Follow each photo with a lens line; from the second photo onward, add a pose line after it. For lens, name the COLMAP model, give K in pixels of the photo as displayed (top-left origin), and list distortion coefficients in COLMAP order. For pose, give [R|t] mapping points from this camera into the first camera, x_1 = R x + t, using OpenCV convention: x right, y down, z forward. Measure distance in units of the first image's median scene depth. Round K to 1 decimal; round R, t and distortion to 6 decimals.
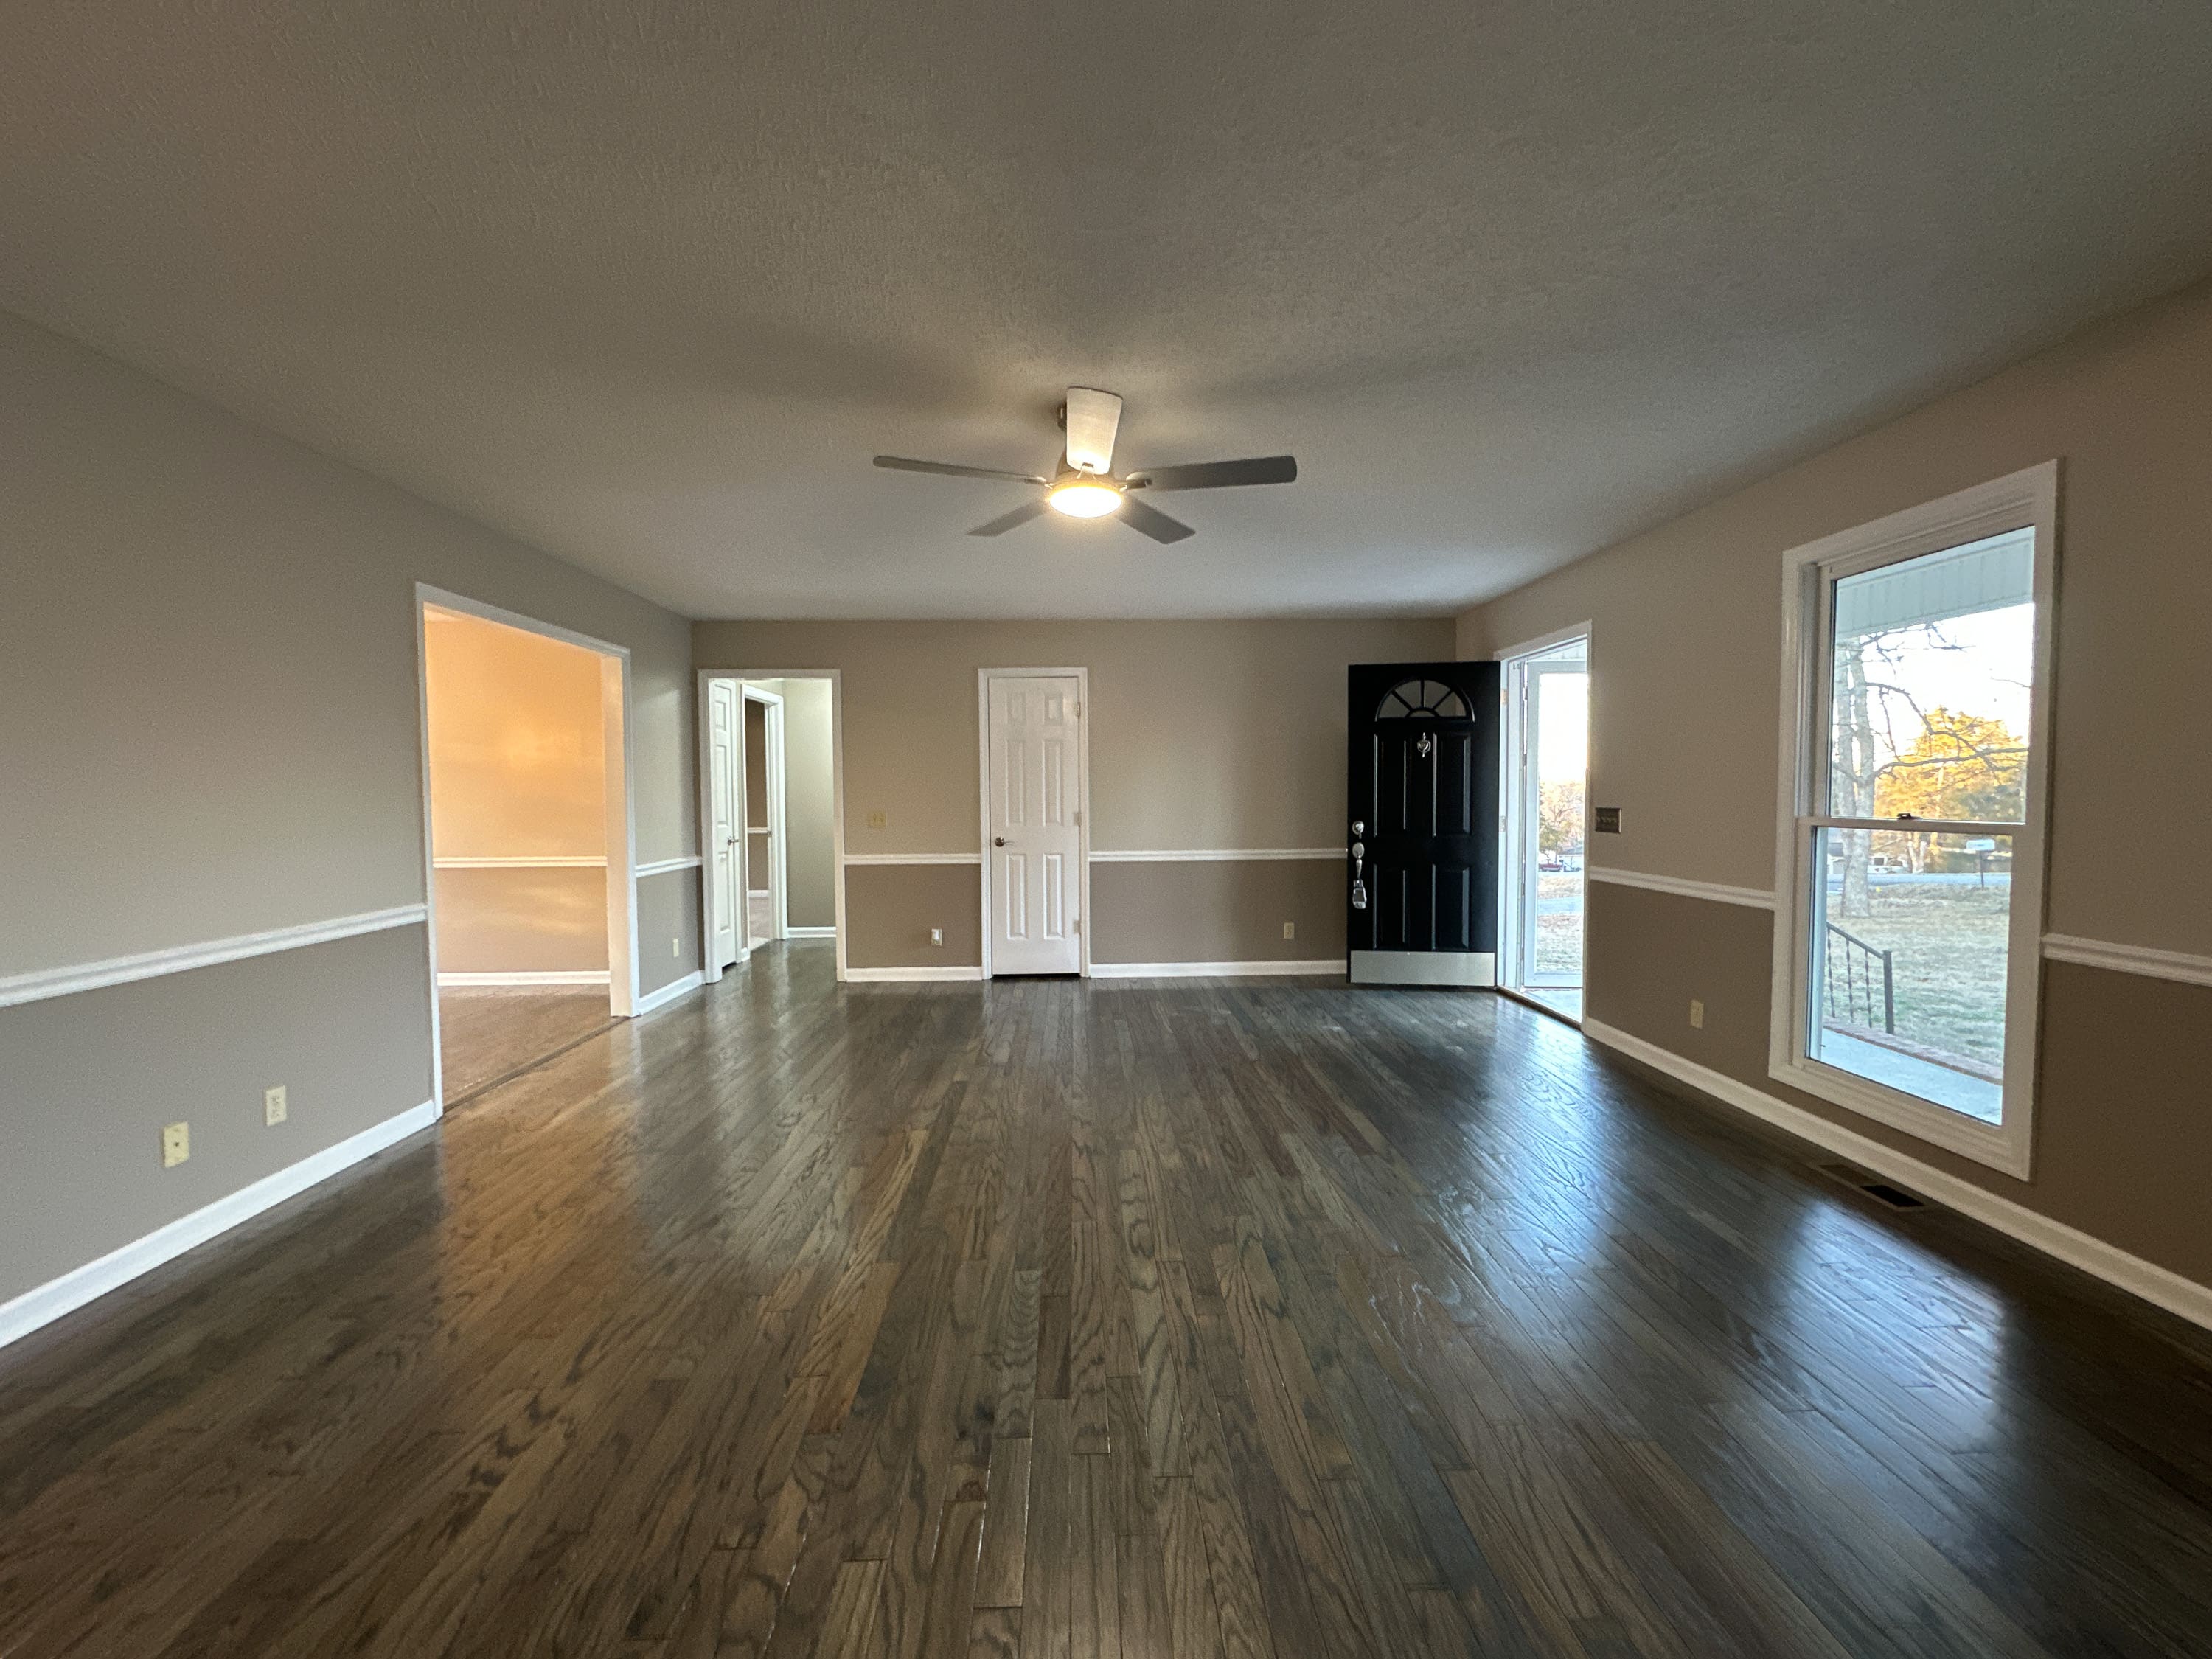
lens RADIAL K [[910.2, 0, 1102.8], [0, 910.2, 835.4], [0, 0, 1]] dist [0.000428, 0.000094]
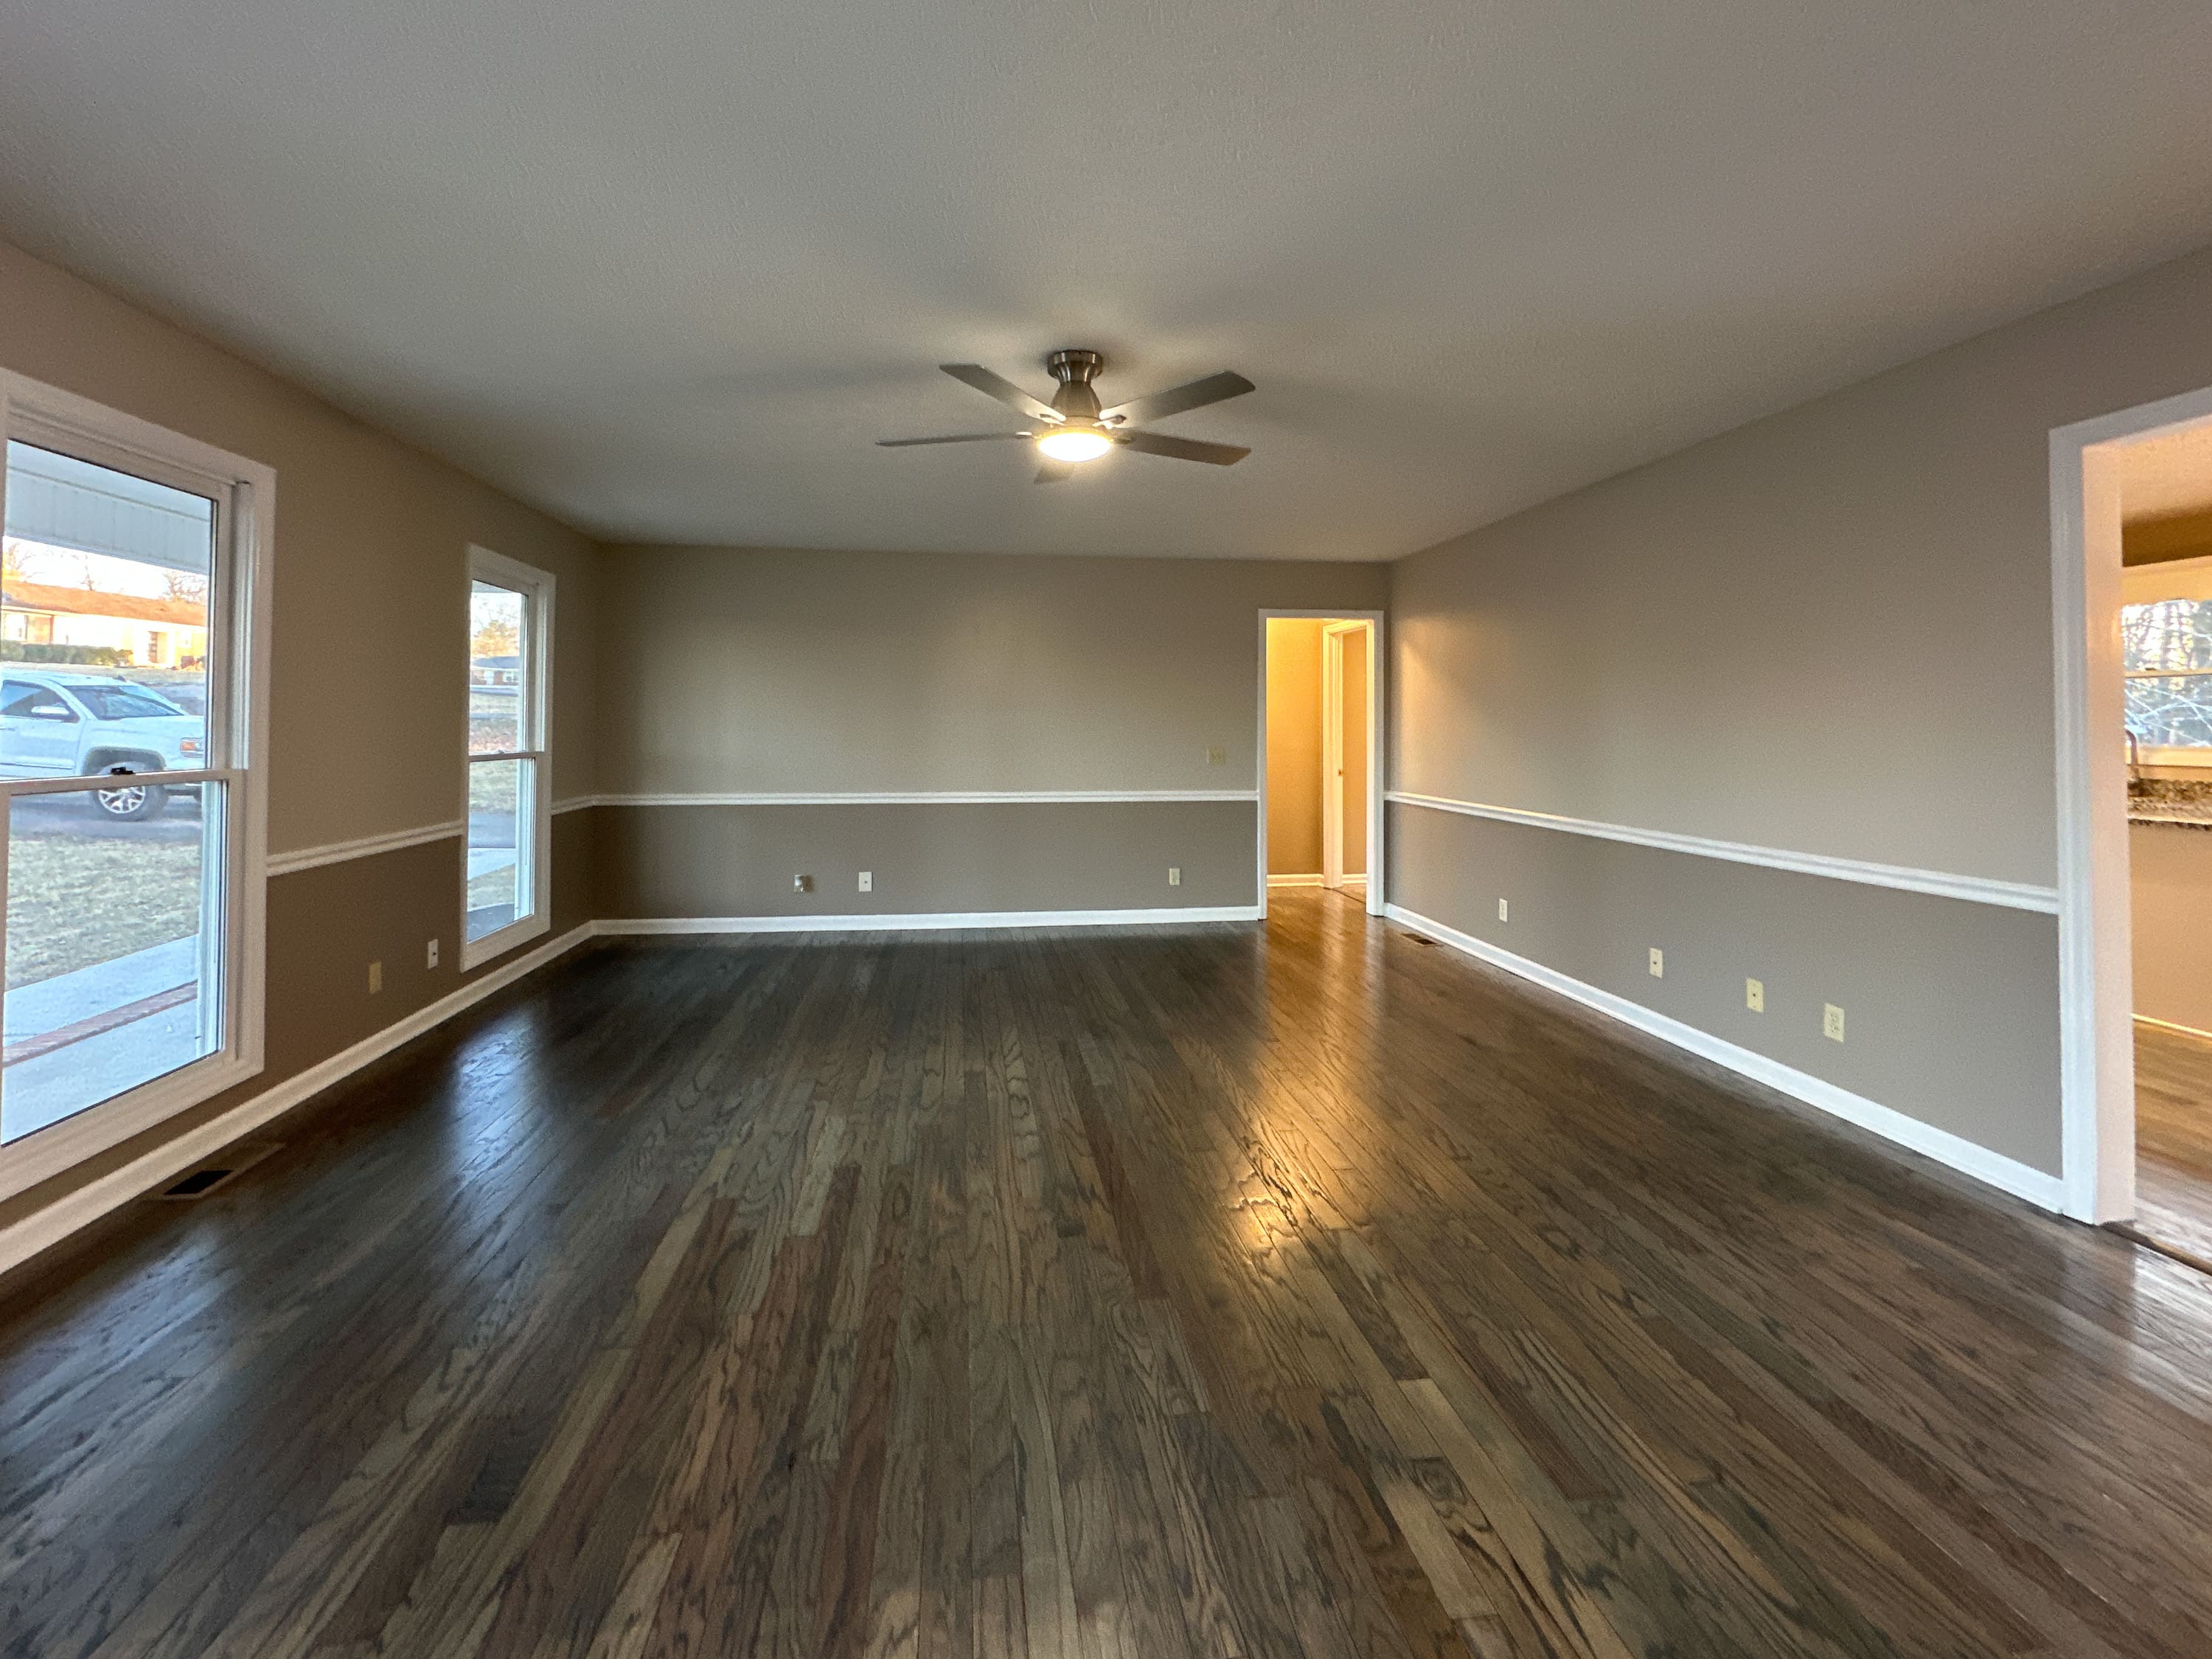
lens RADIAL K [[901.7, 0, 1102.8], [0, 901.7, 829.5], [0, 0, 1]] dist [-0.001725, -0.000266]
pose [[-0.992699, 0.021013, -0.118770, 0.050363], [0.001779, 0.987152, 0.159777, -0.080951], [0.120601, 0.158399, -0.979982, 1.618296]]
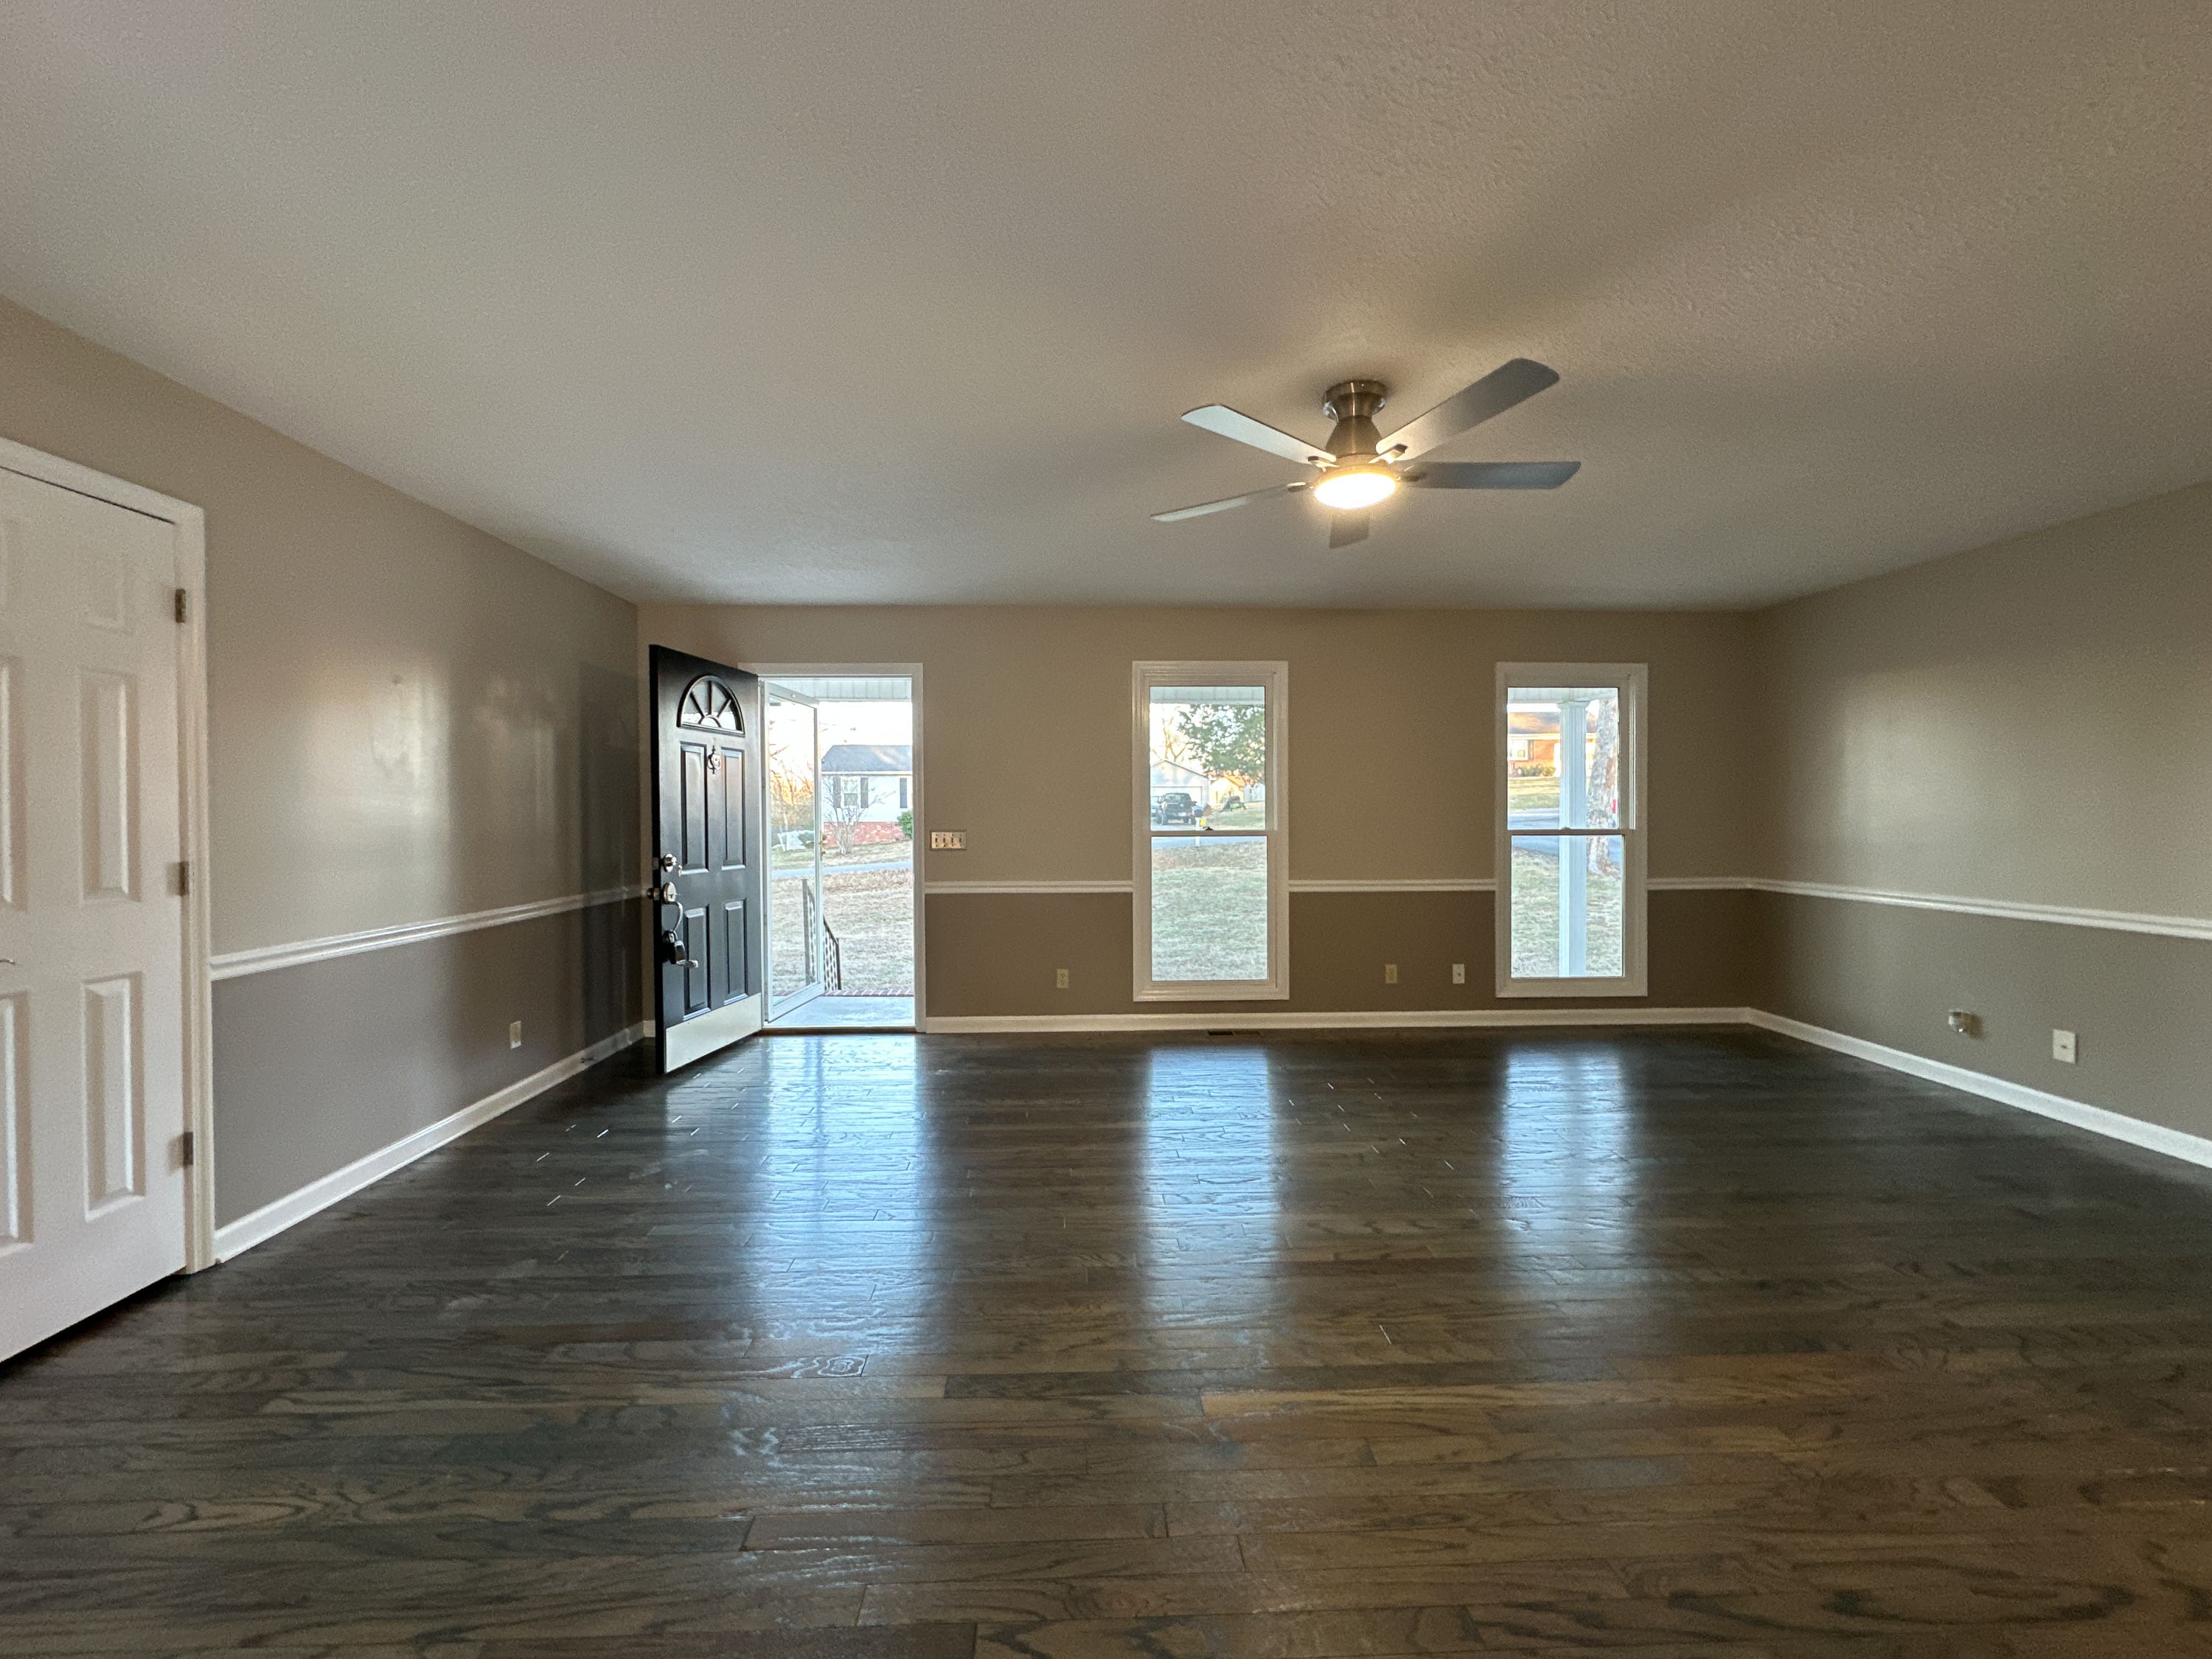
lens RADIAL K [[888.1, 0, 1102.3], [0, 888.1, 827.0], [0, 0, 1]] dist [0.000815, 0.000083]
pose [[-0.029134, -0.004938, 0.999563, -0.756069], [0.050738, 0.998691, 0.006412, -0.040678], [-0.998287, 0.050902, -0.028845, 1.076151]]
